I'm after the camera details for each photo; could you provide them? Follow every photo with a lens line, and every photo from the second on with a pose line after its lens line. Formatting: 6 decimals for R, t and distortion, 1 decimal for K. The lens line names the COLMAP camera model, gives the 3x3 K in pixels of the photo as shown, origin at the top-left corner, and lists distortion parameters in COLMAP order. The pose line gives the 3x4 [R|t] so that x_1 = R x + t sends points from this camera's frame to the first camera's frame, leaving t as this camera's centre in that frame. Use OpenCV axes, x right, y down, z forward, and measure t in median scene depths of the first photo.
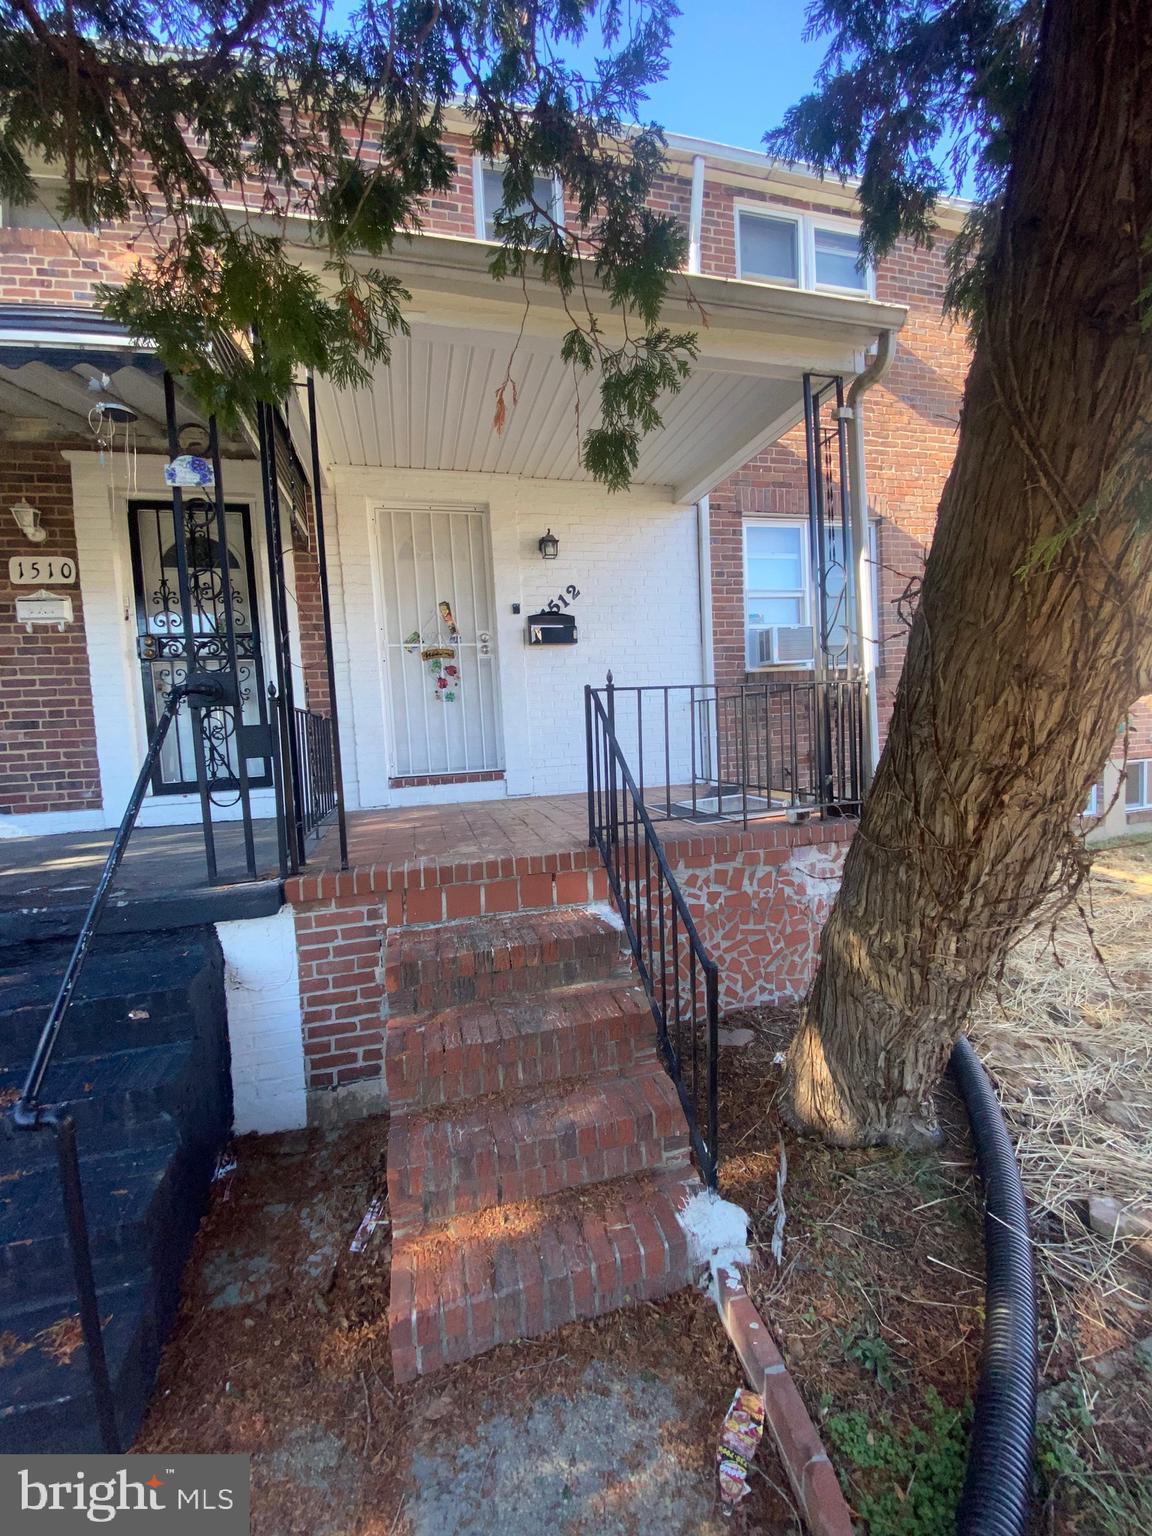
lens RADIAL K [[629.8, 0, 576.3], [0, 629.8, 772.8], [0, 0, 1]] dist [-0.001818, -0.000422]
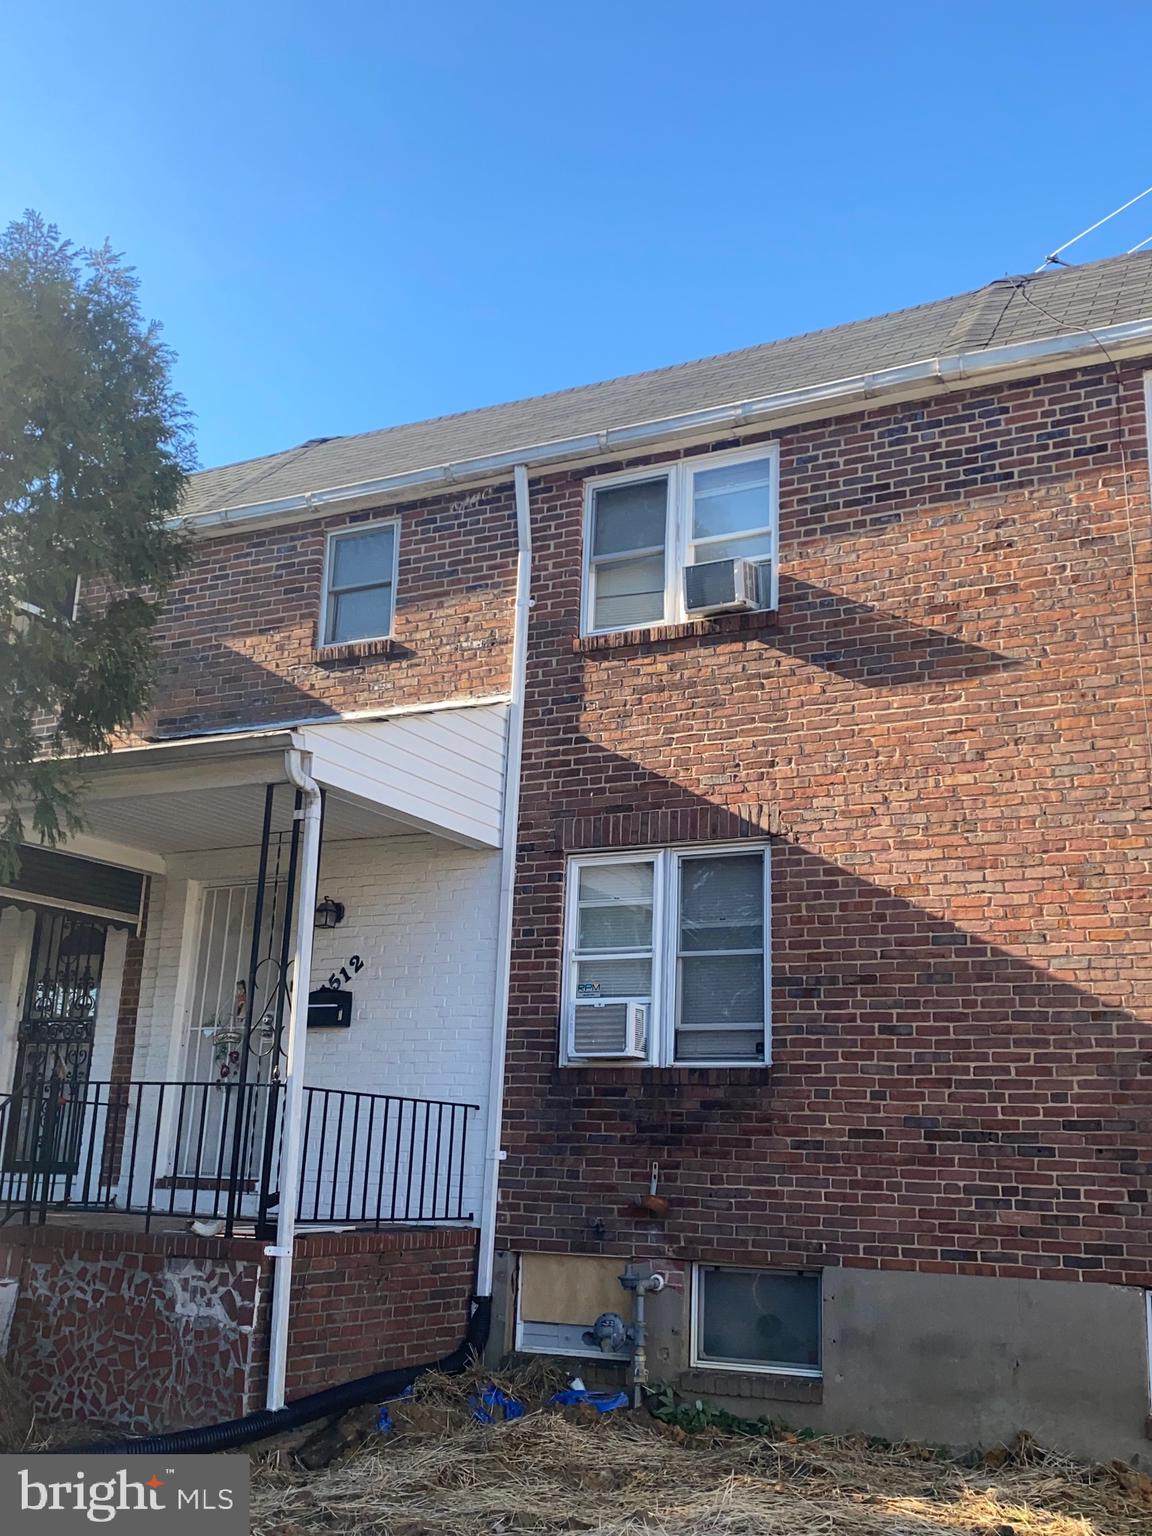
lens RADIAL K [[1524.5, 0, 581.4], [0, 1524.5, 768.2], [0, 0, 1]] dist [0.046952, 0.000000]
pose [[0.736651, -0.093404, -0.669792, 2.470797], [-0.117542, 0.957658, -0.262822, -0.056848], [0.665980, 0.272337, 0.694481, -0.441400]]
